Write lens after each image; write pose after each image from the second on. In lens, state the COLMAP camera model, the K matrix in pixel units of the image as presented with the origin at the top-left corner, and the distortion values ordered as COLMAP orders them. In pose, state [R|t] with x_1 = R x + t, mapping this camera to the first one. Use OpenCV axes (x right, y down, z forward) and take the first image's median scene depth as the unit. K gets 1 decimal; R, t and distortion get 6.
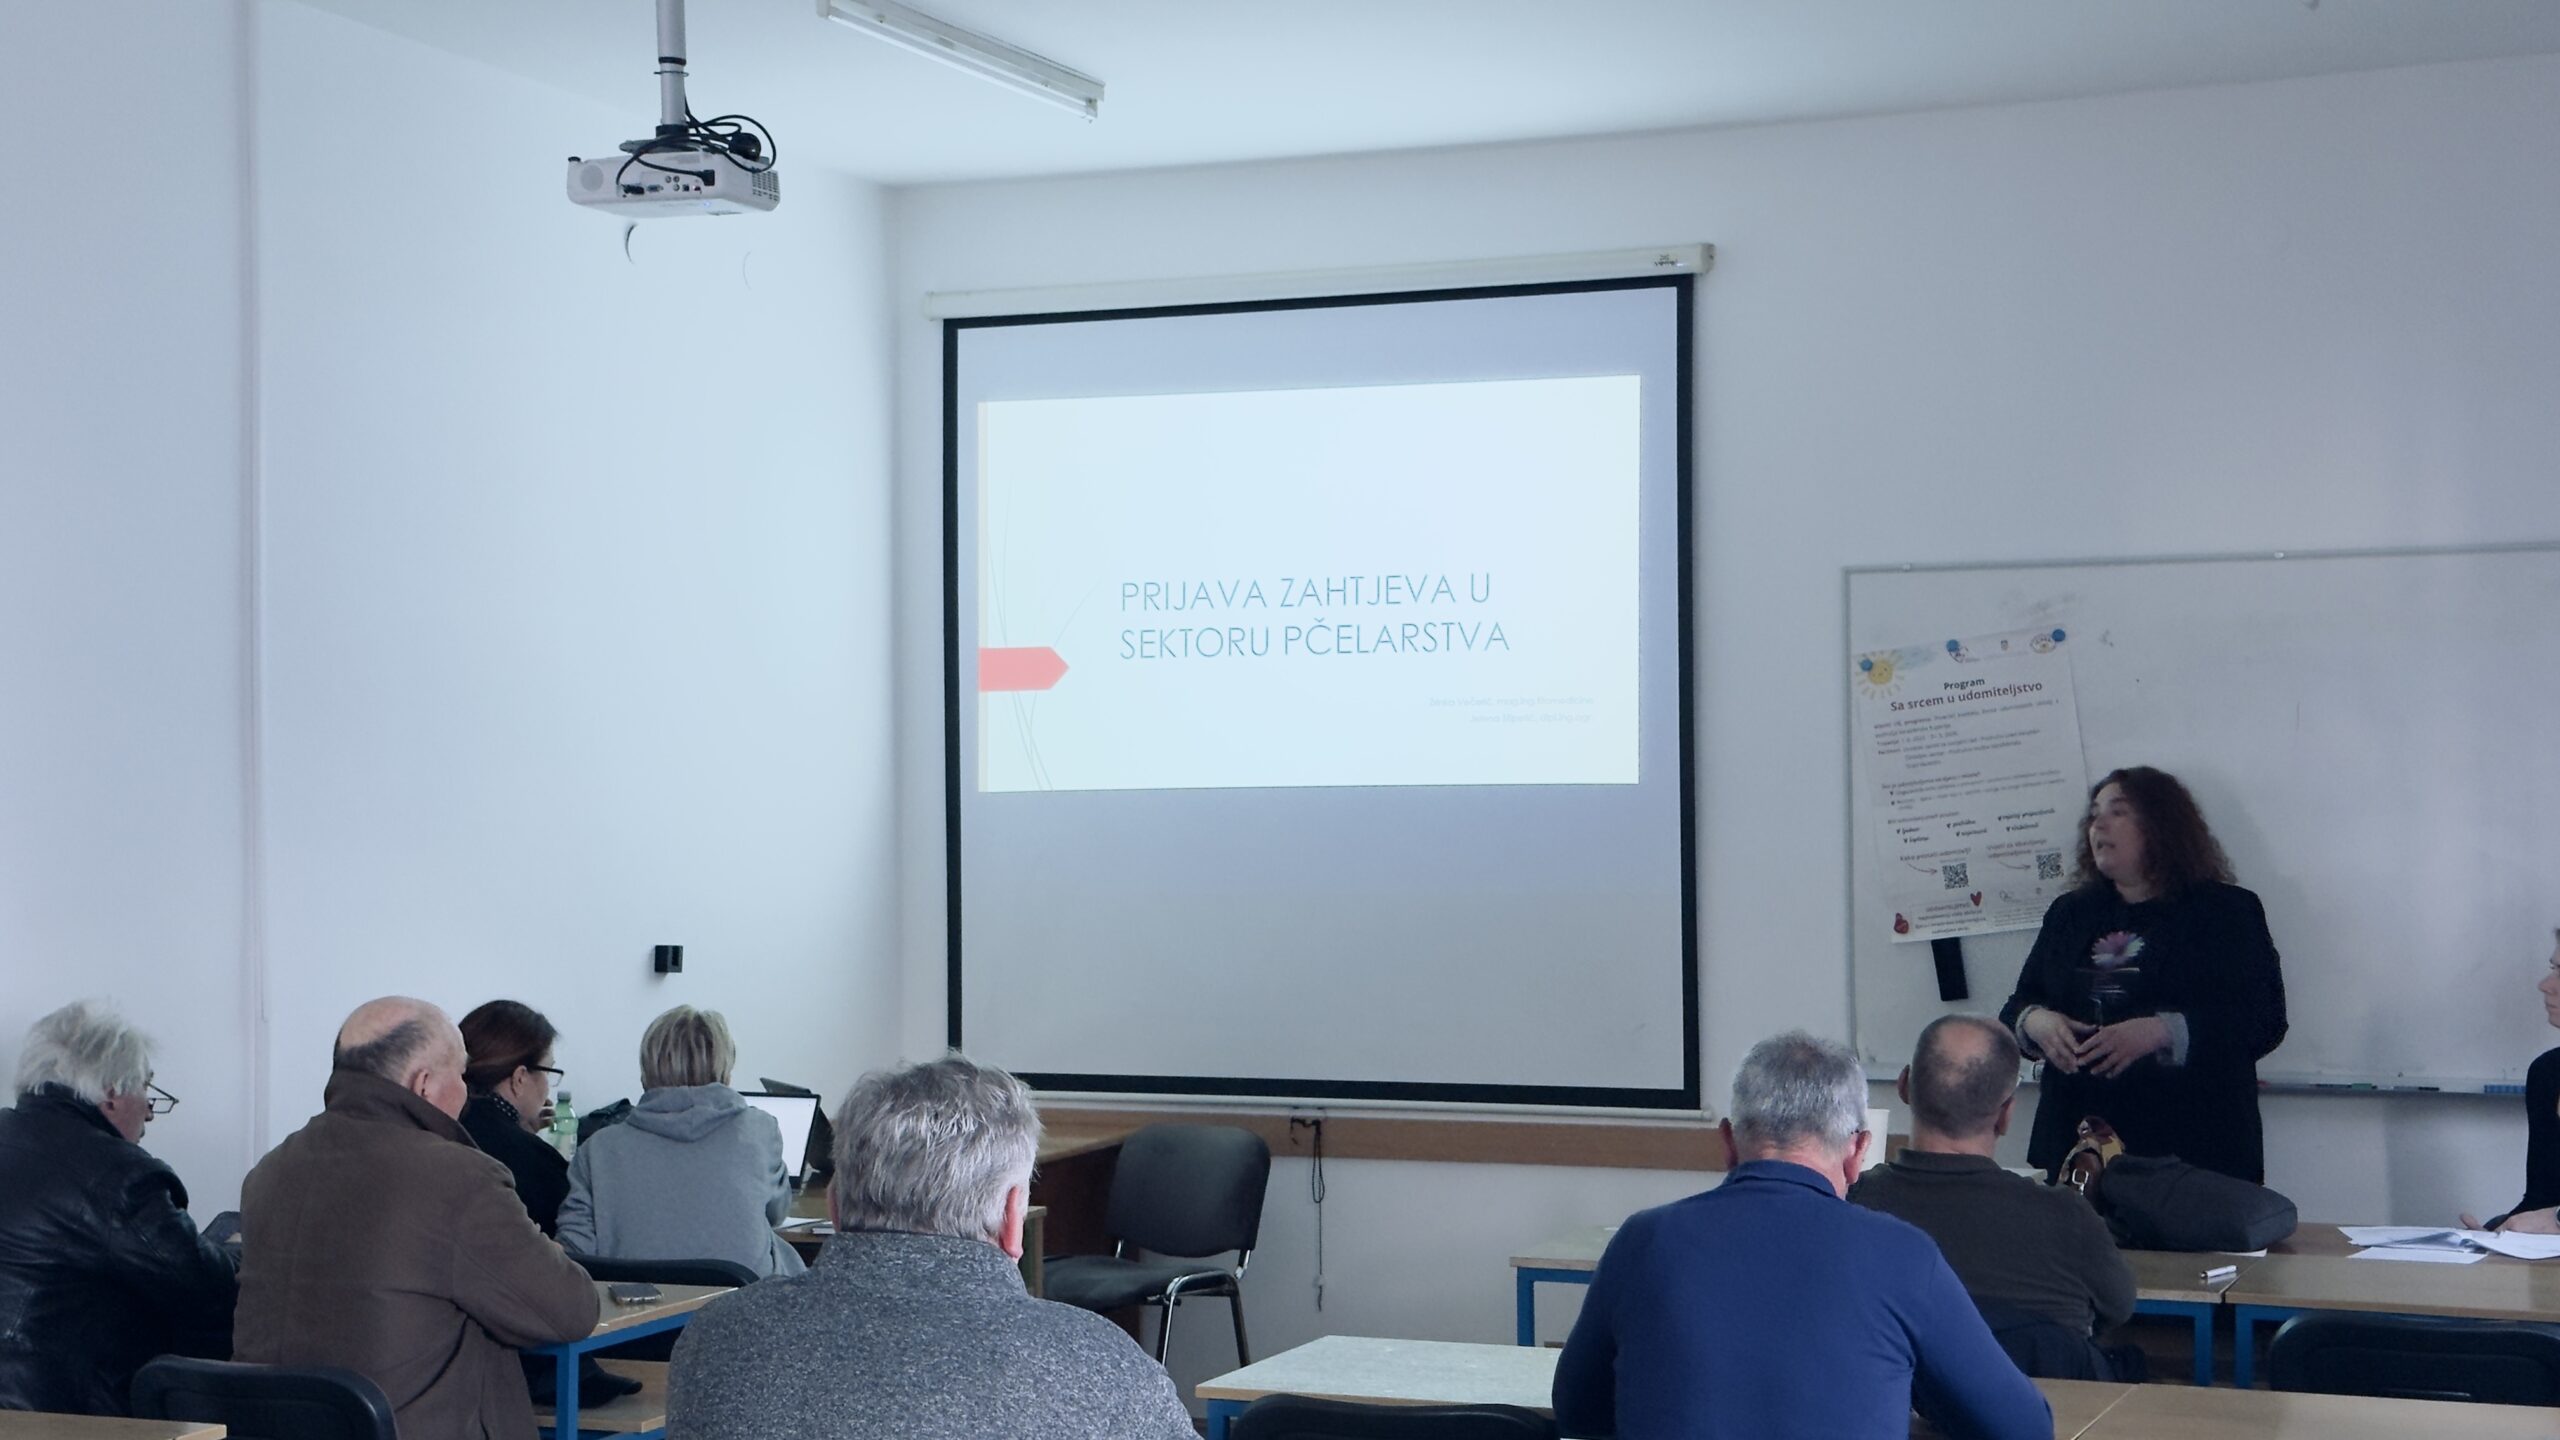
lens RADIAL K [[3704.3, 0, 1283.4], [0, 3704.3, 716.5], [0, 0, 1]] dist [0.140186, 0.000000]
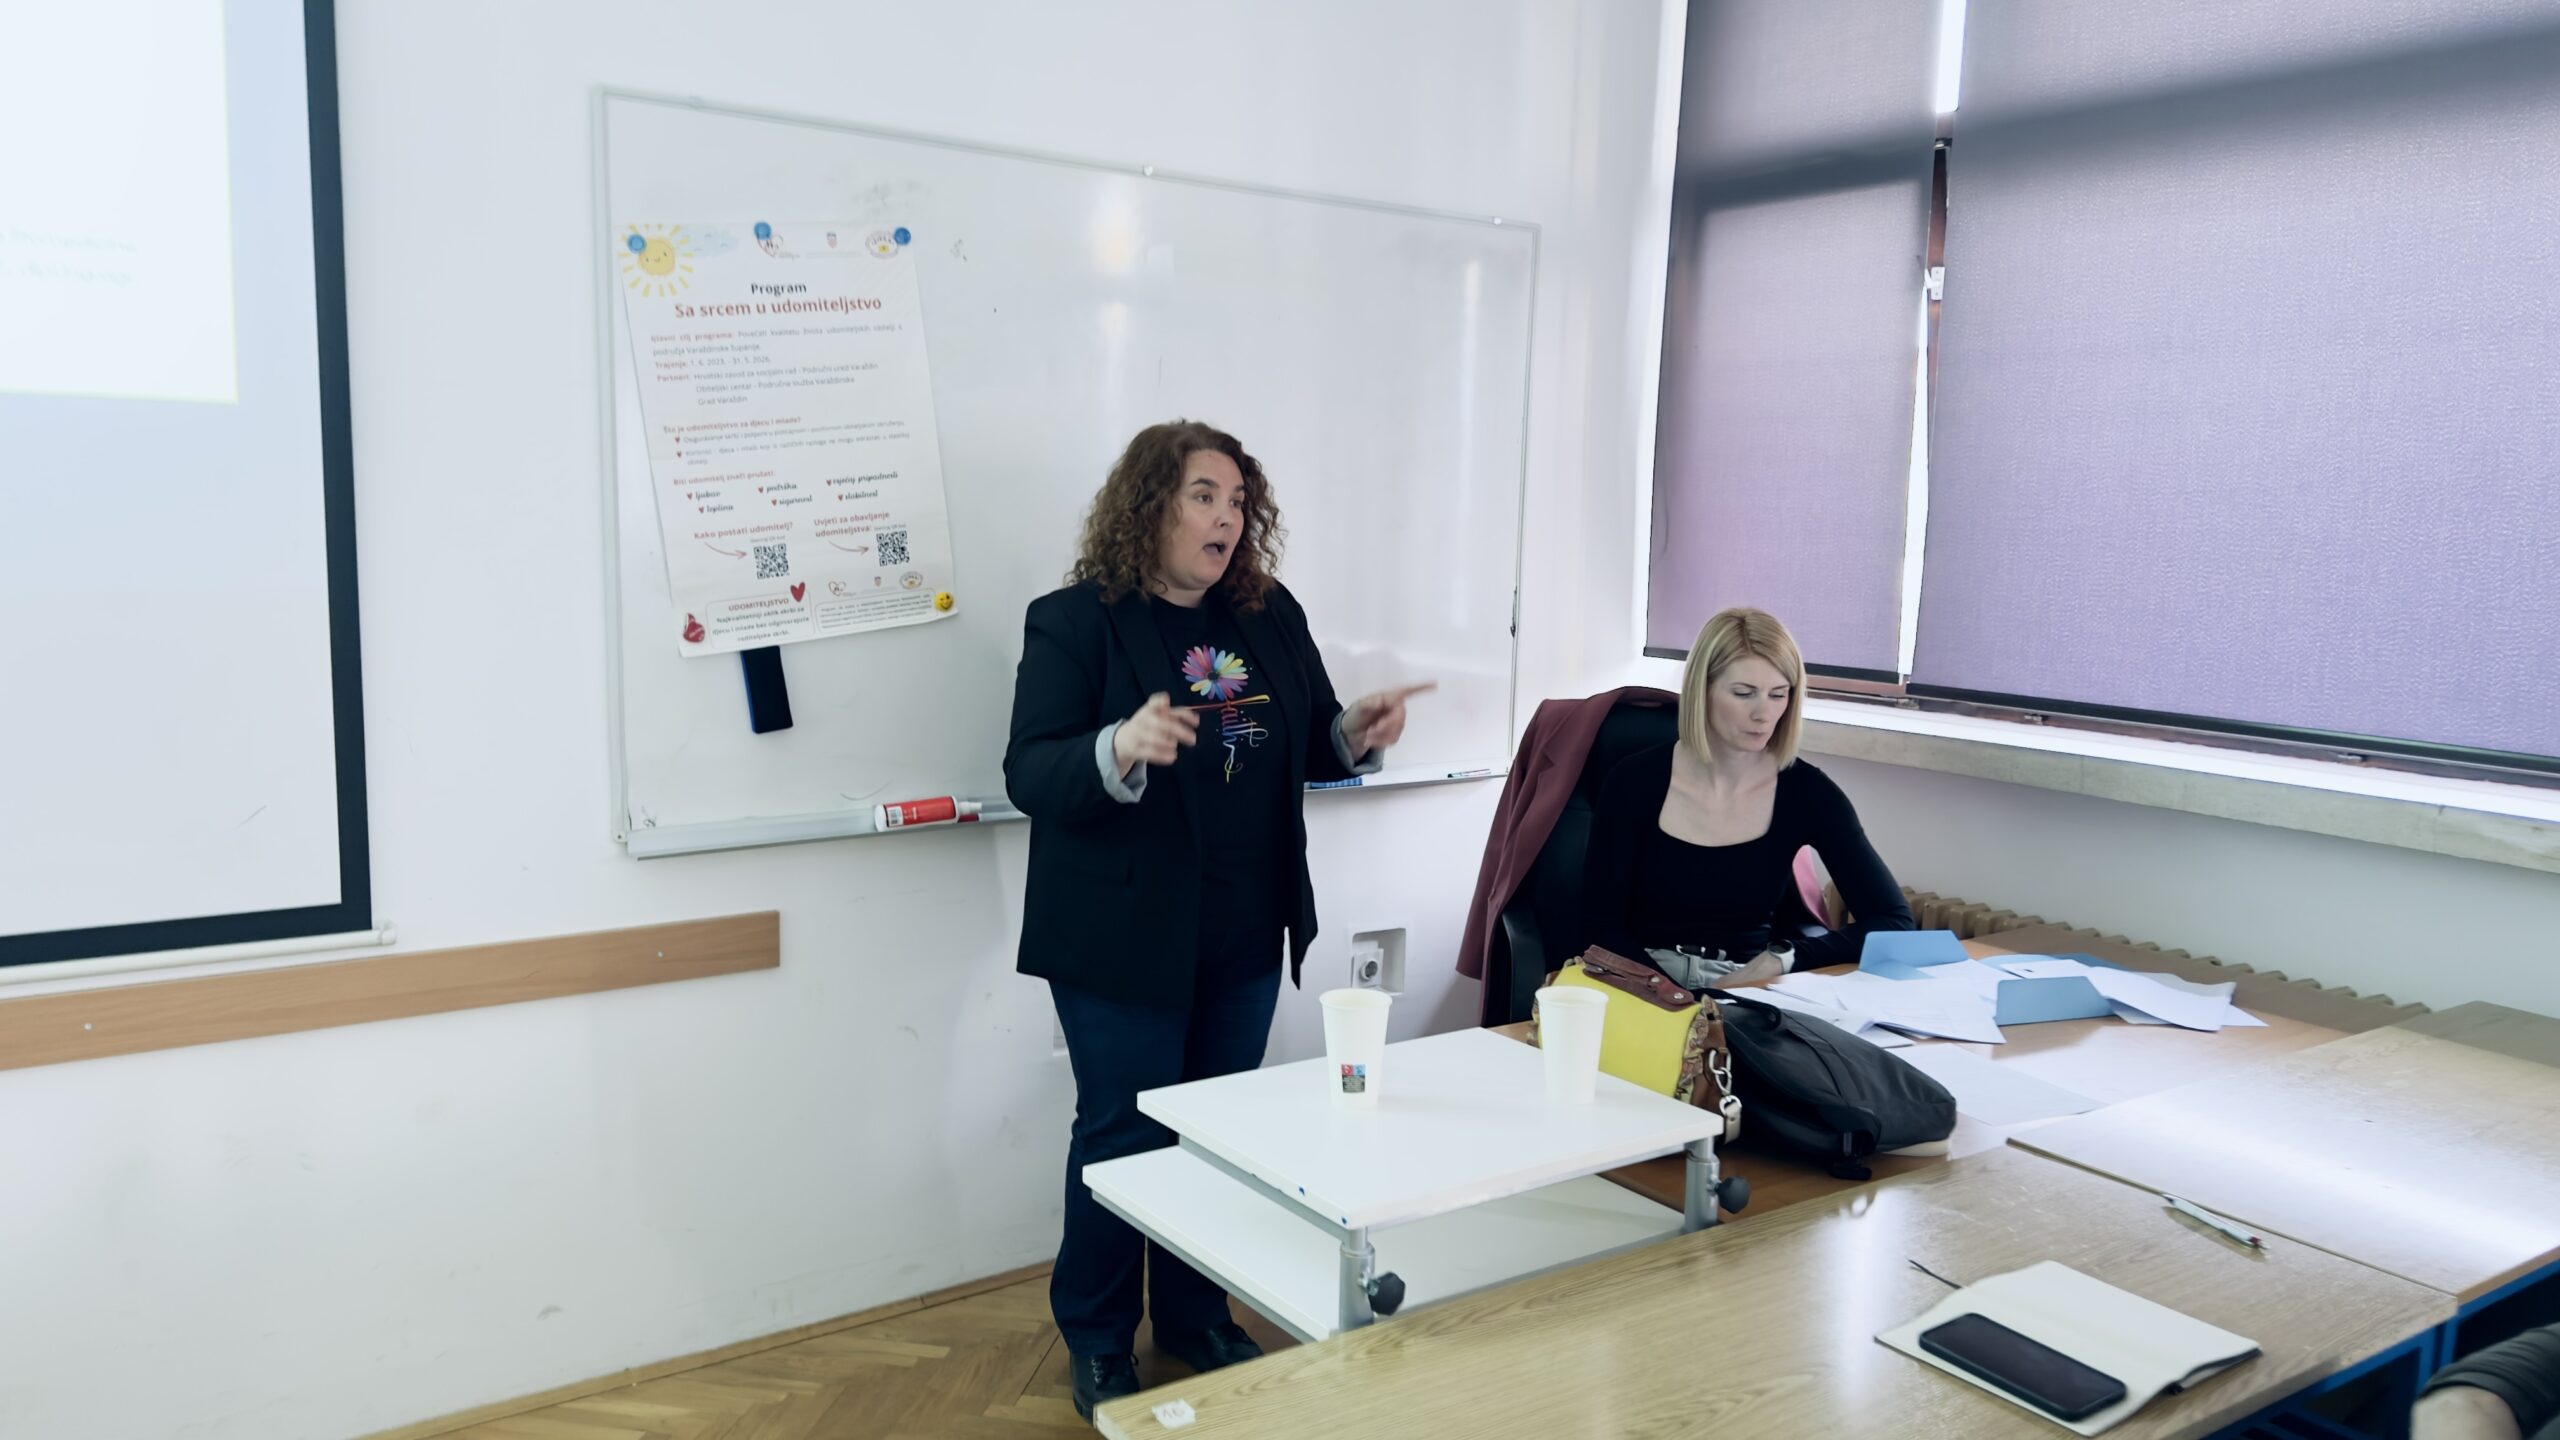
lens RADIAL K [[1758.0, 0, 1304.4], [0, 1758.0, 738.4], [0, 0, 1]] dist [0.002583, -0.028935]
pose [[0.546231, -0.091147, 0.832661, -0.048908], [-0.054017, 0.988160, 0.143605, 0.022576], [-0.835891, -0.123419, 0.534840, 0.733393]]
